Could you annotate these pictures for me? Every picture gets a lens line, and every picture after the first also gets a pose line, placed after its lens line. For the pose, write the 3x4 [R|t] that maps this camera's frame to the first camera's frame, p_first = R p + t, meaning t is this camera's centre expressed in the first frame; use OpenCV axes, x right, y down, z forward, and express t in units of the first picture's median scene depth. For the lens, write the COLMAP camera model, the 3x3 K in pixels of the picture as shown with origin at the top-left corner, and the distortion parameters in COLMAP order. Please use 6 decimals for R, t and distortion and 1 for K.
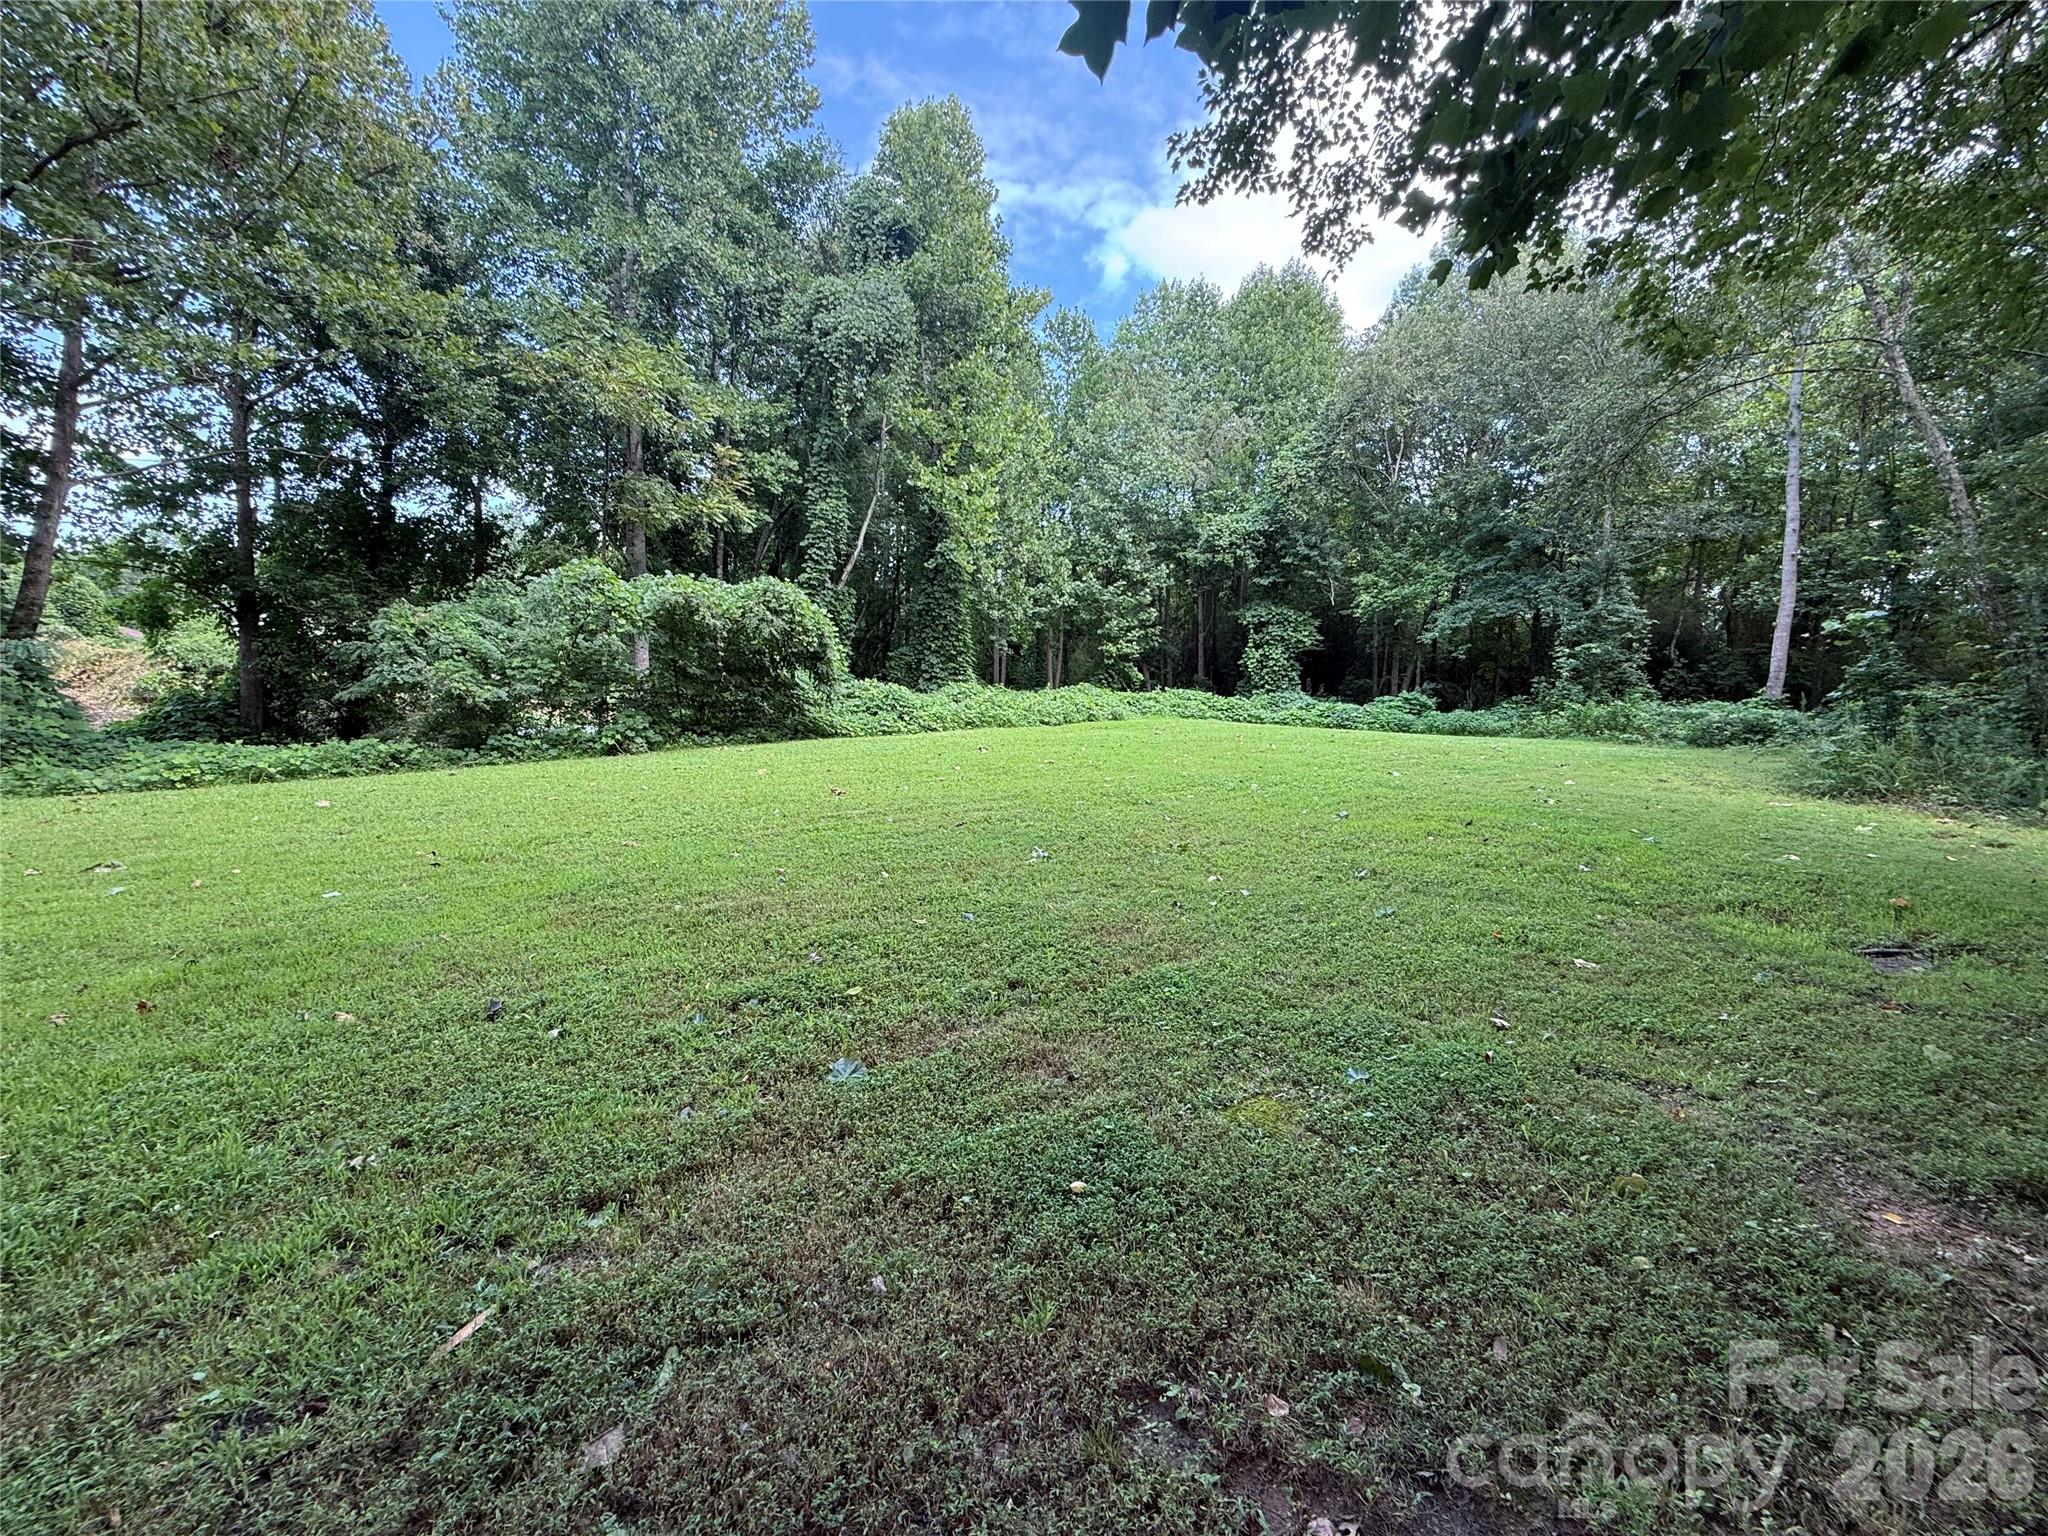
lens RADIAL K [[831.2, 0, 1019.8], [0, 831.2, 766.5], [0, 0, 1]] dist [0.001156, 0.000124]
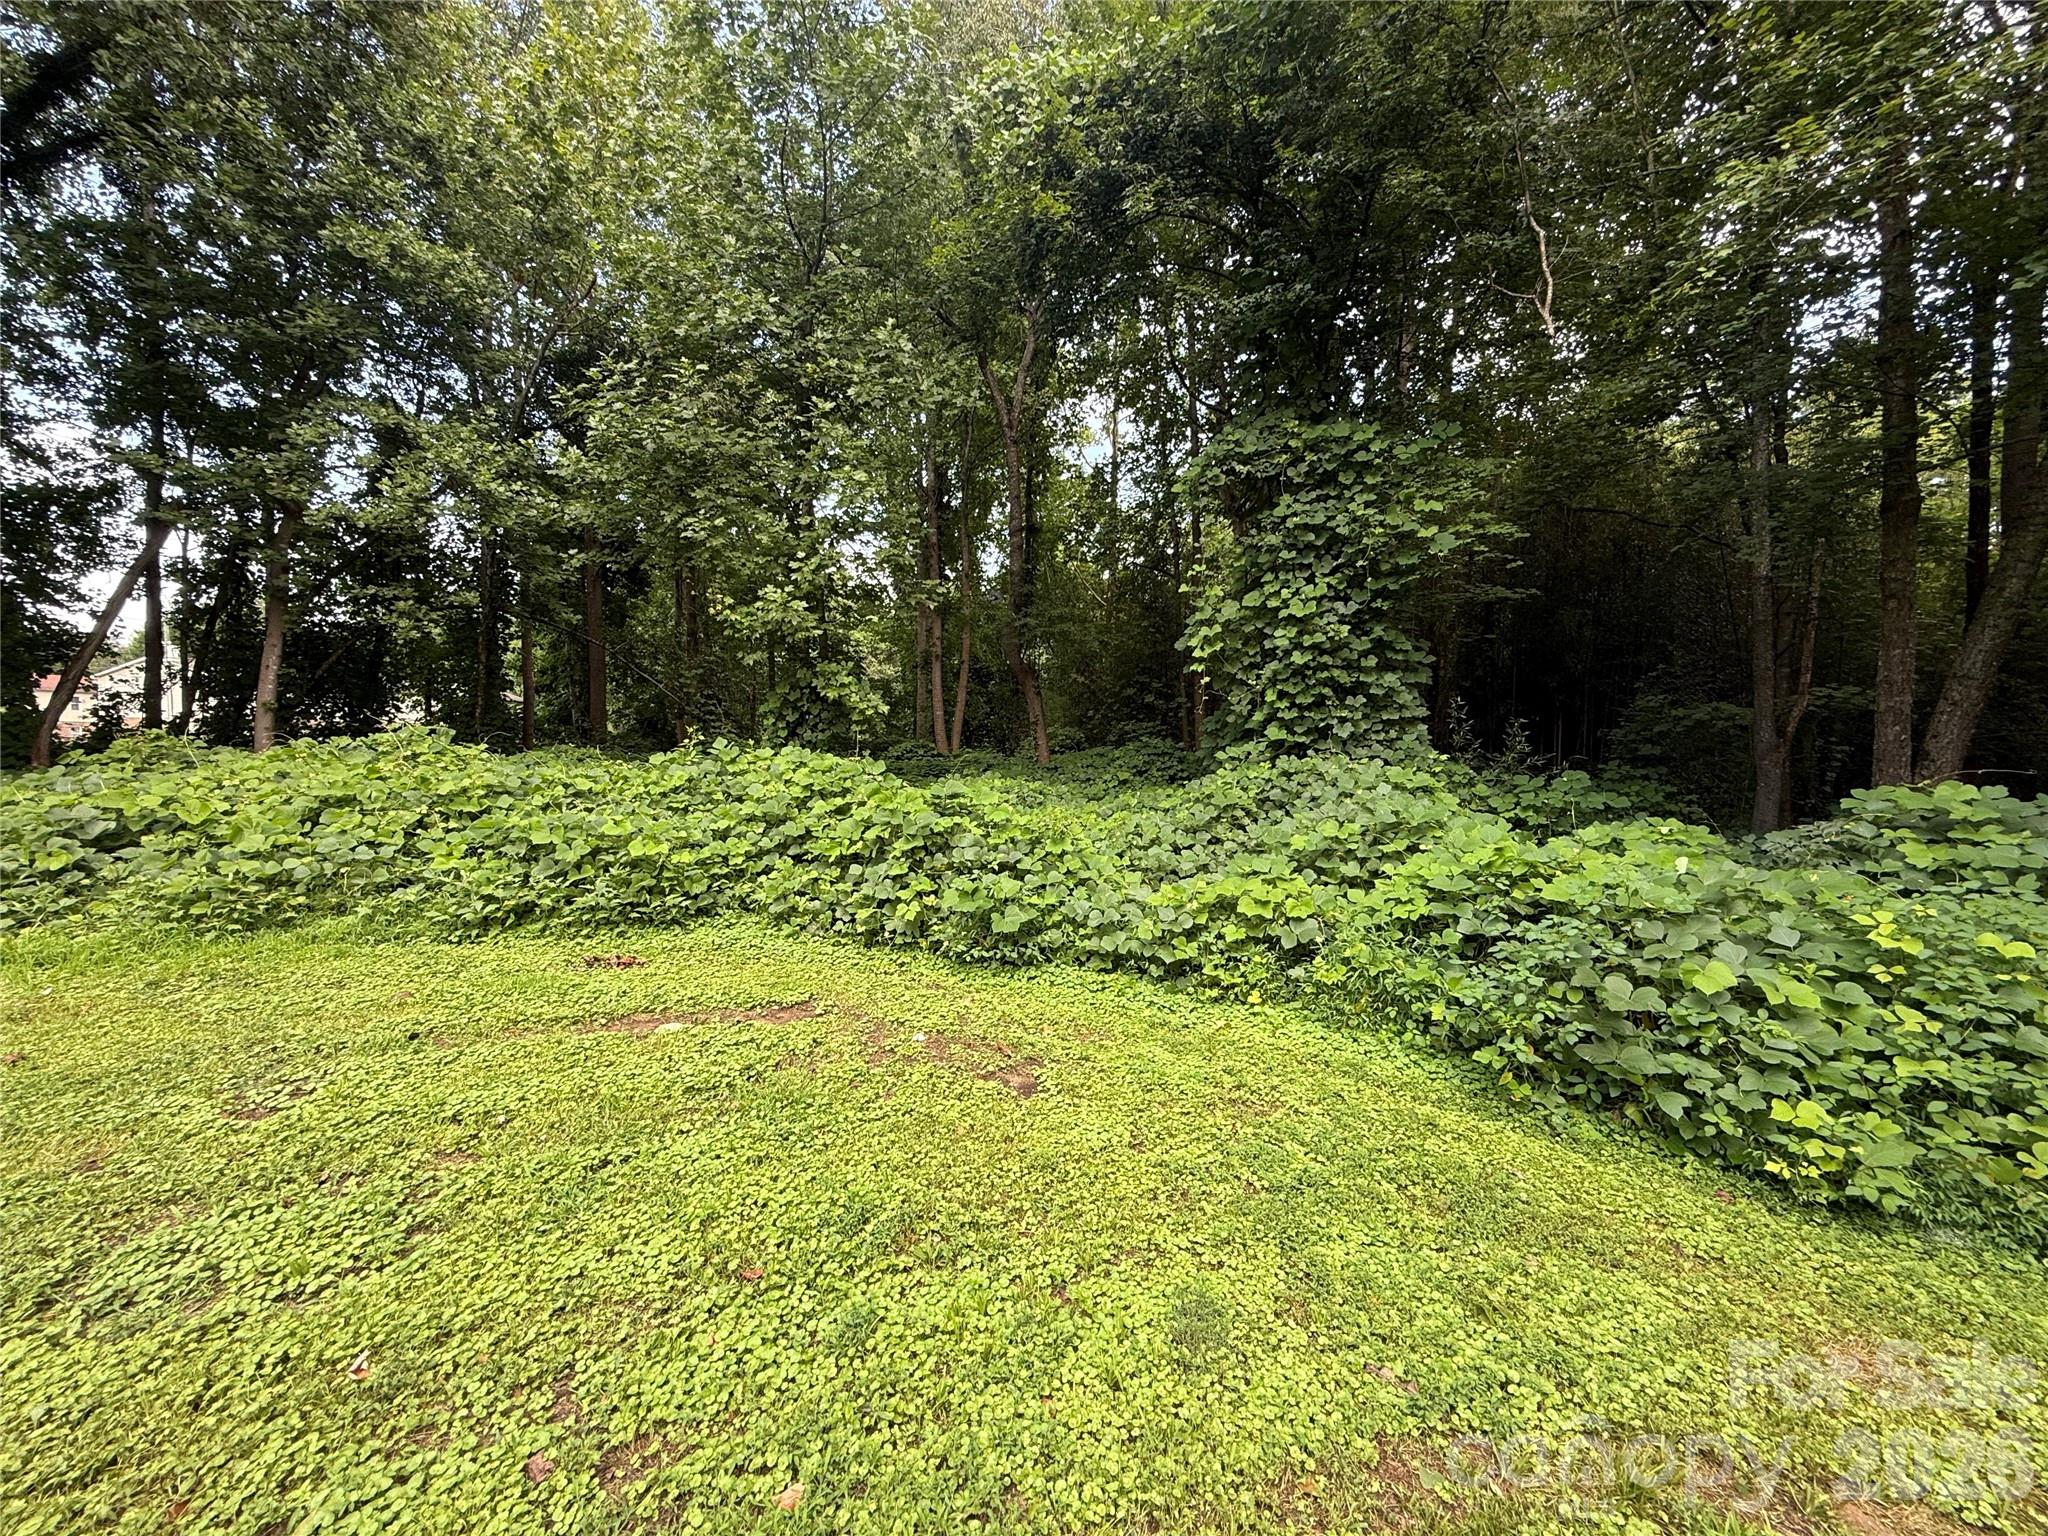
lens RADIAL K [[831.2, 0, 1025.2], [0, 831.2, 766.8], [0, 0, 1]] dist [0.001156, 0.000124]
pose [[0.966372, 0.009566, -0.256969, 0.324026], [-0.027152, 0.997517, -0.064975, -0.074835], [0.255709, 0.069767, 0.964233, 0.824084]]
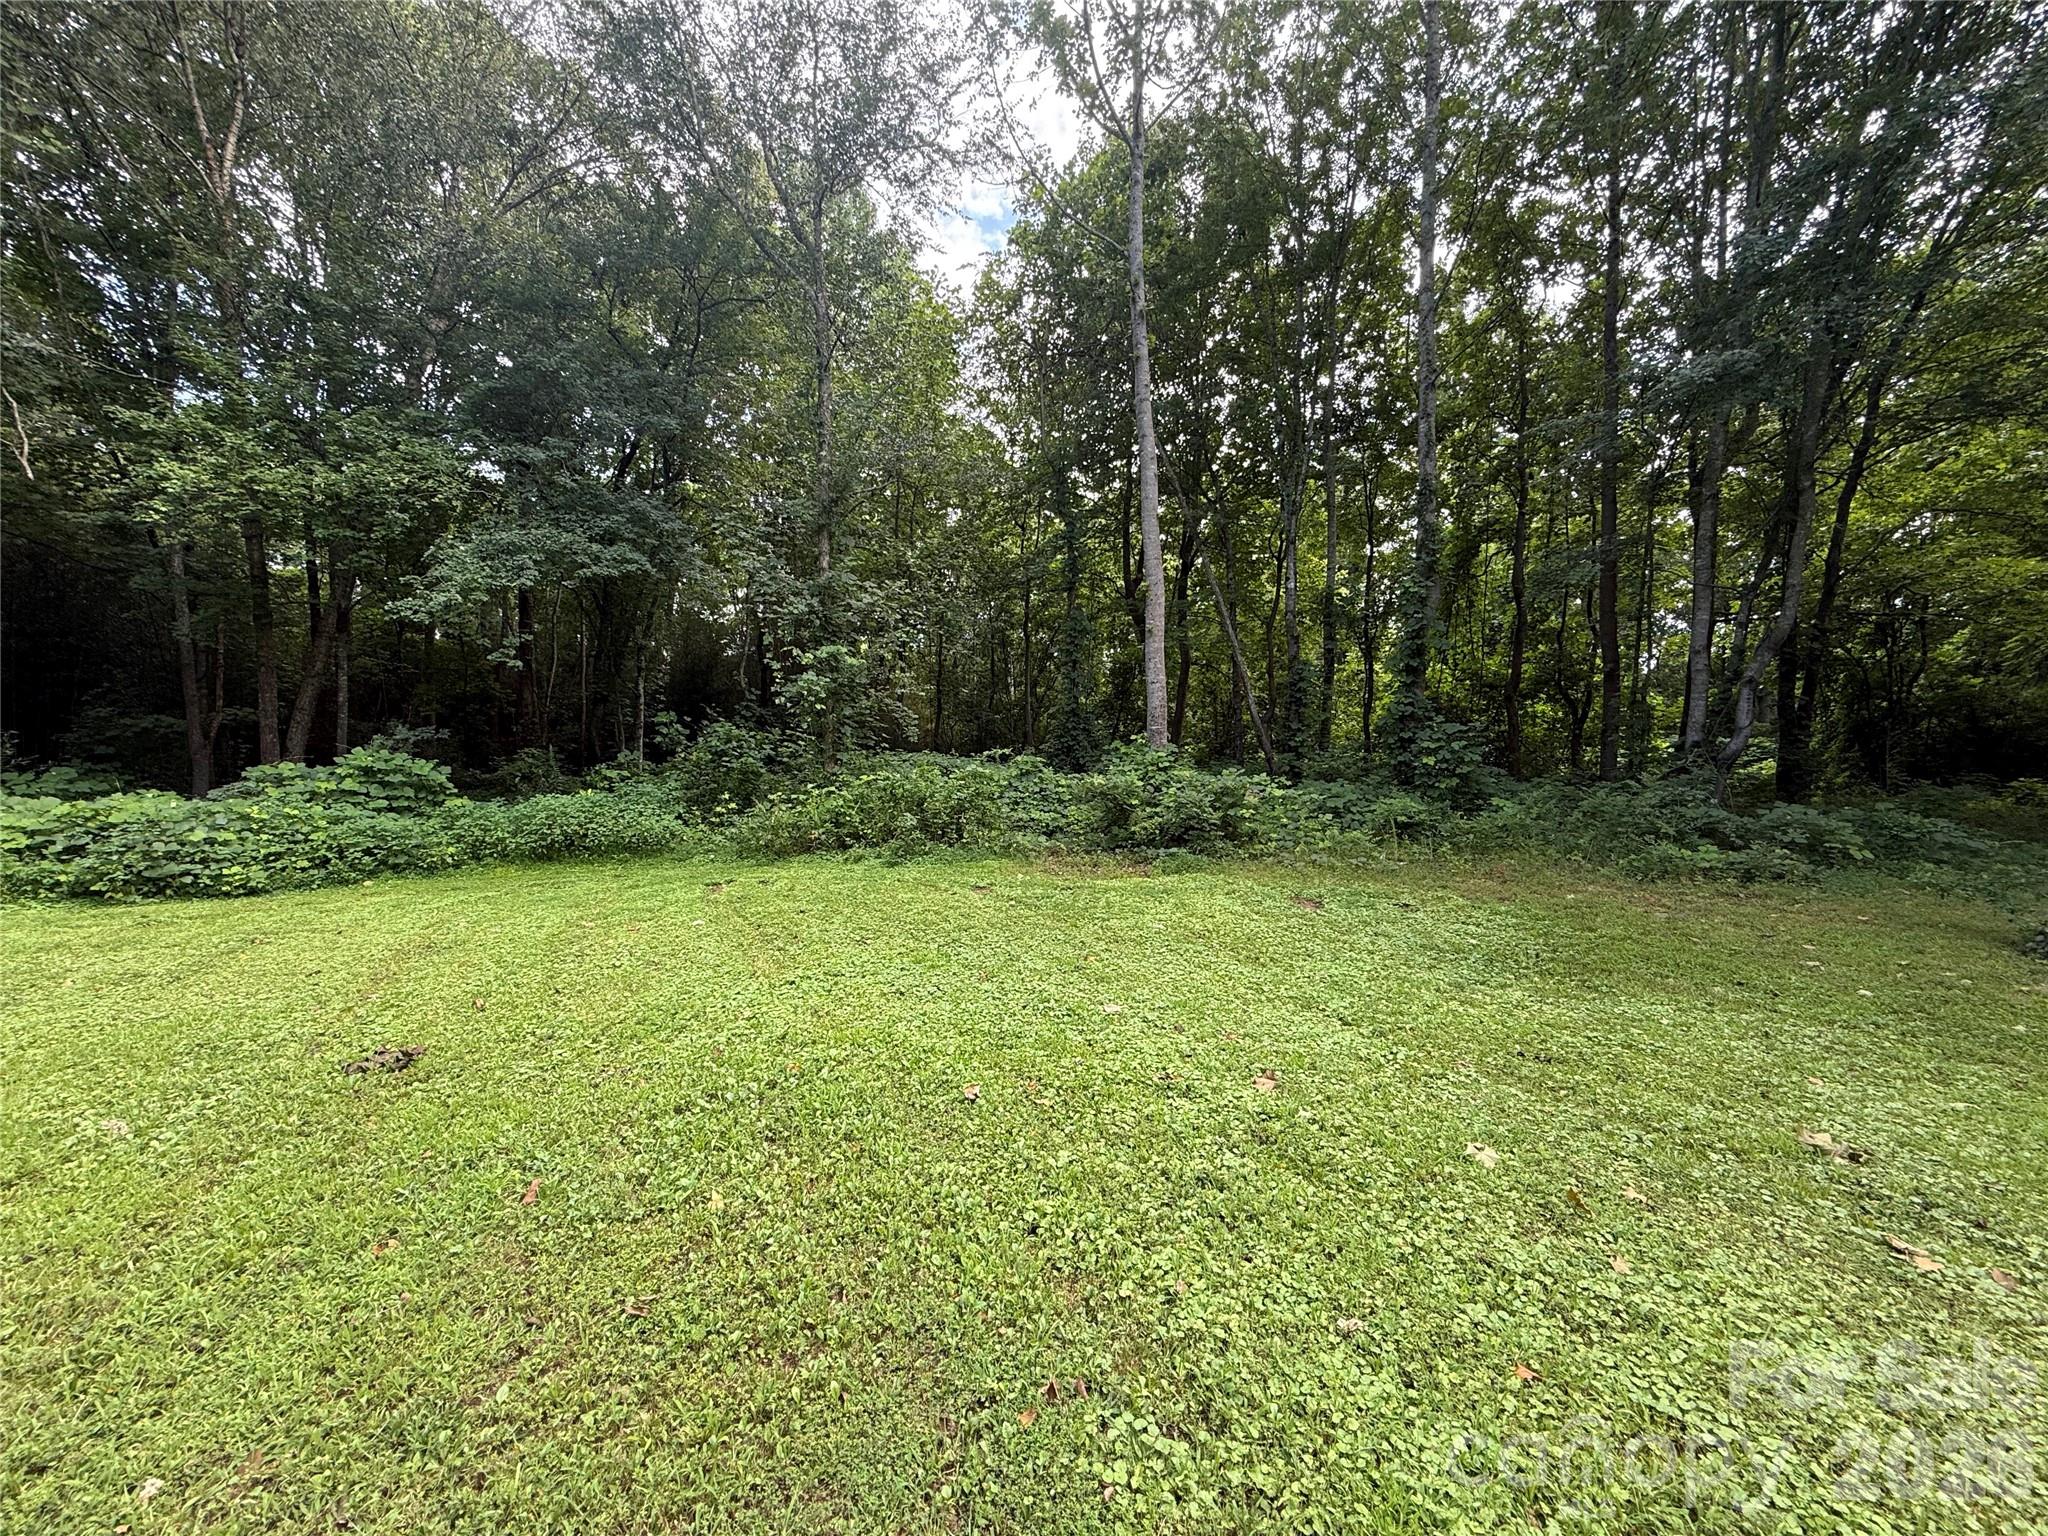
lens RADIAL K [[831.2, 0, 1018.9], [0, 831.2, 760.8], [0, 0, 1]] dist [0.001156, 0.000124]
pose [[0.306951, -0.041625, 0.950815, 0.201392], [0.101806, 0.994747, 0.010682, -0.058359], [-0.946265, 0.093520, 0.309576, 0.598876]]
